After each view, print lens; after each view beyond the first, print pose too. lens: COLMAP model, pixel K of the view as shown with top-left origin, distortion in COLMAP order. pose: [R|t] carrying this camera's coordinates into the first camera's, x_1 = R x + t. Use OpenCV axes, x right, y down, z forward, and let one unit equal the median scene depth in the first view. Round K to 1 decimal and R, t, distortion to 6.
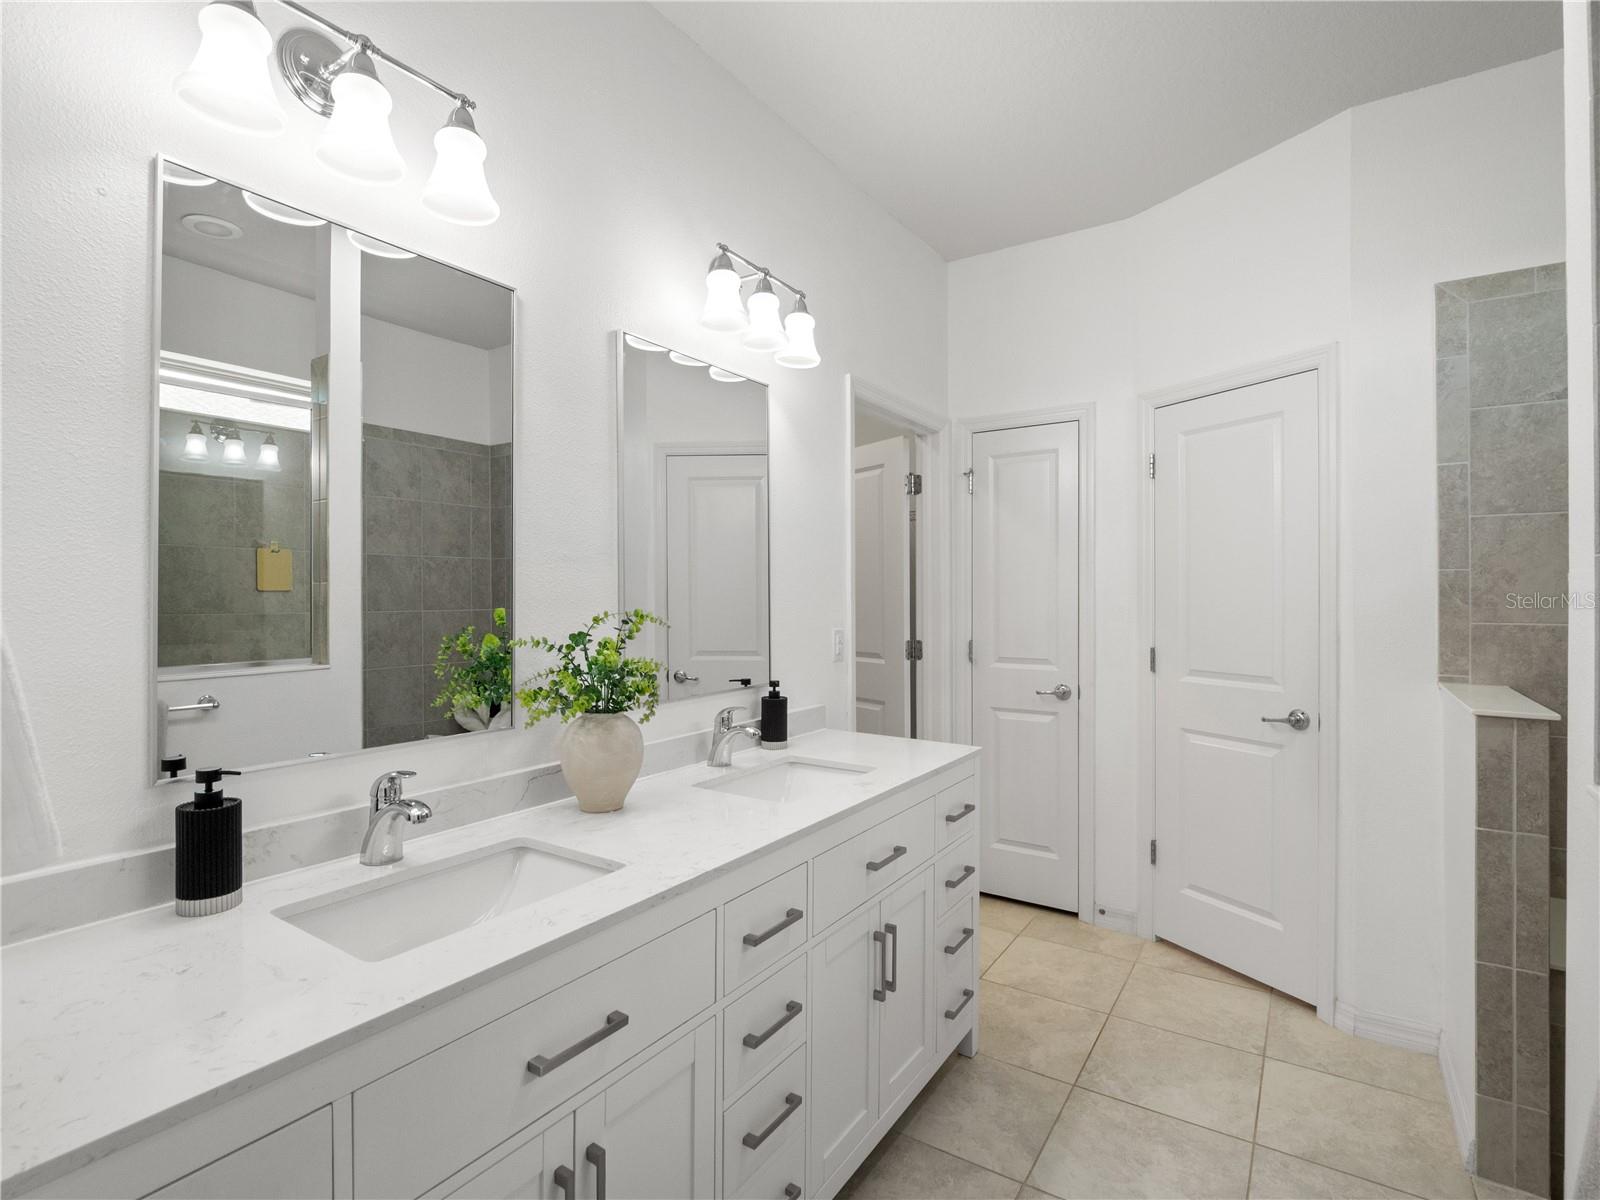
lens RADIAL K [[789.0, 0, 799.8], [0, 789.0, 593.8], [0, 0, 1]] dist [-0.005499, -0.004312]
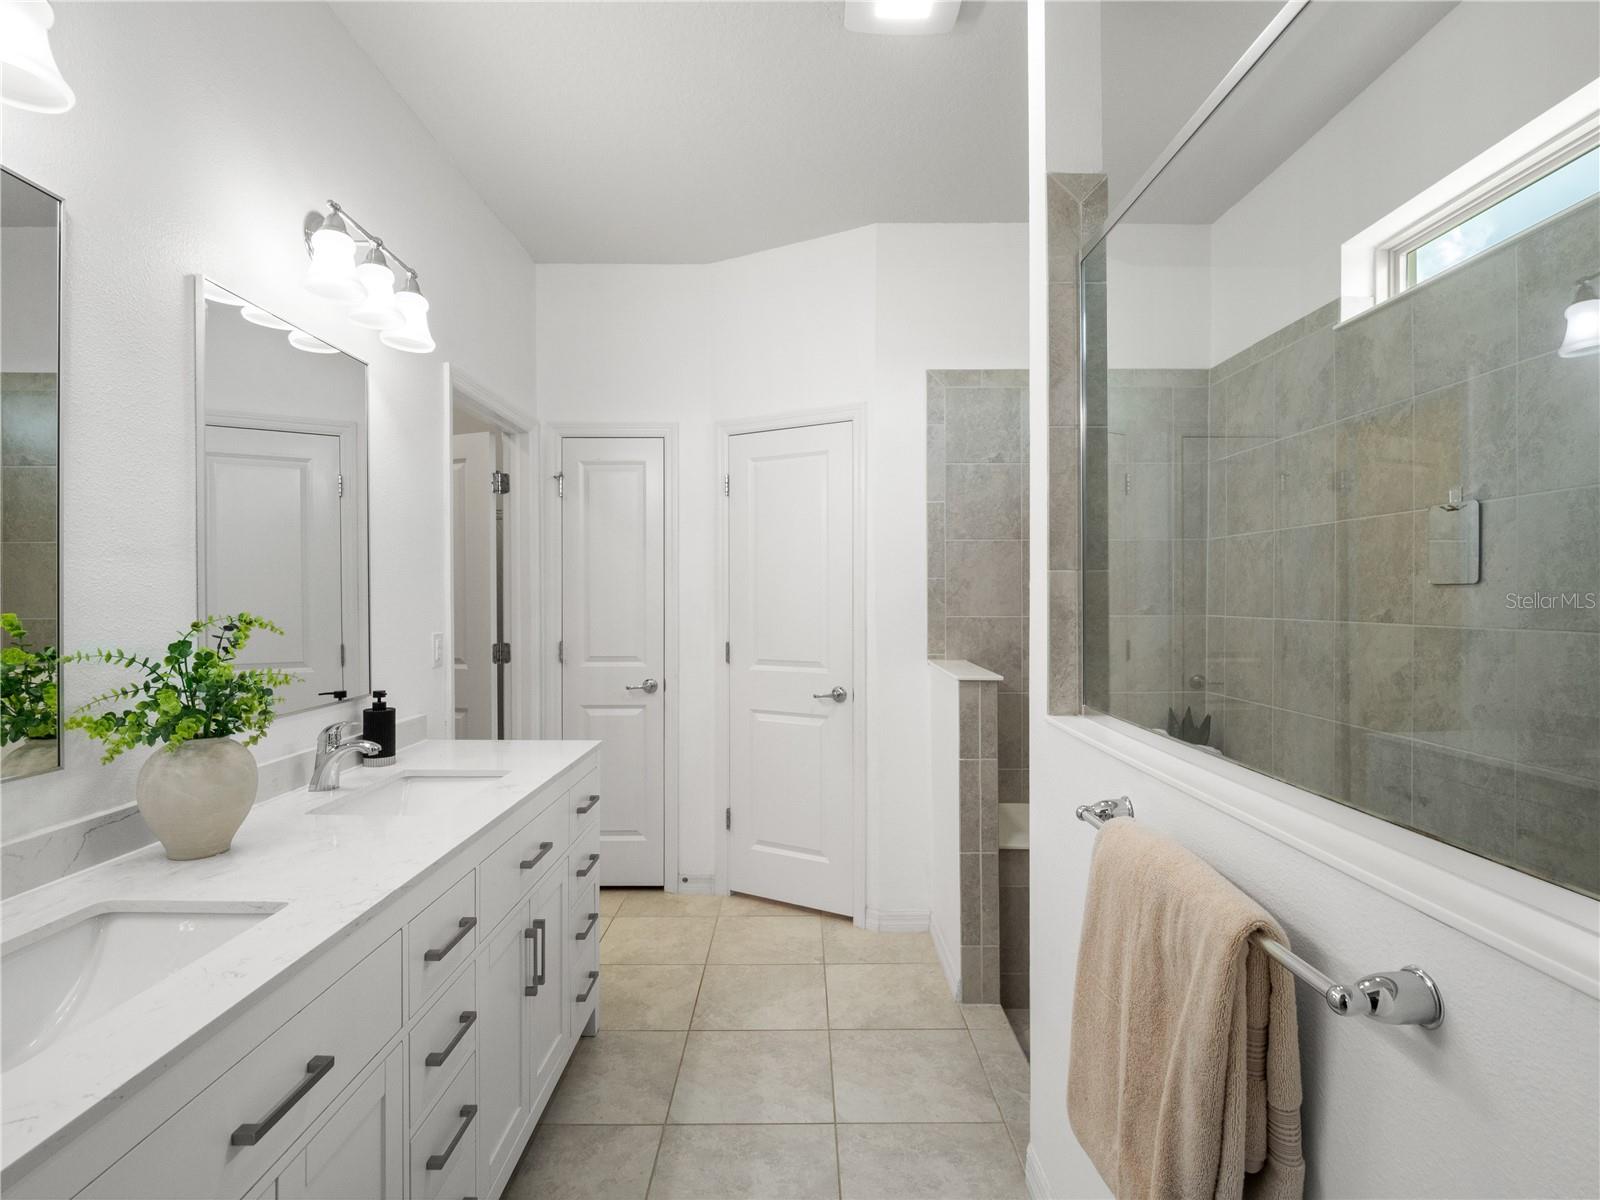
lens RADIAL K [[789.0, 0, 801.9], [0, 789.0, 596.7], [0, 0, 1]] dist [-0.005499, -0.004312]
pose [[0.831546, 0.000022, 0.555456, -0.143728], [-0.000674, 0.999999, 0.000968, 0.000811], [-0.555456, -0.001179, 0.831545, -0.029816]]
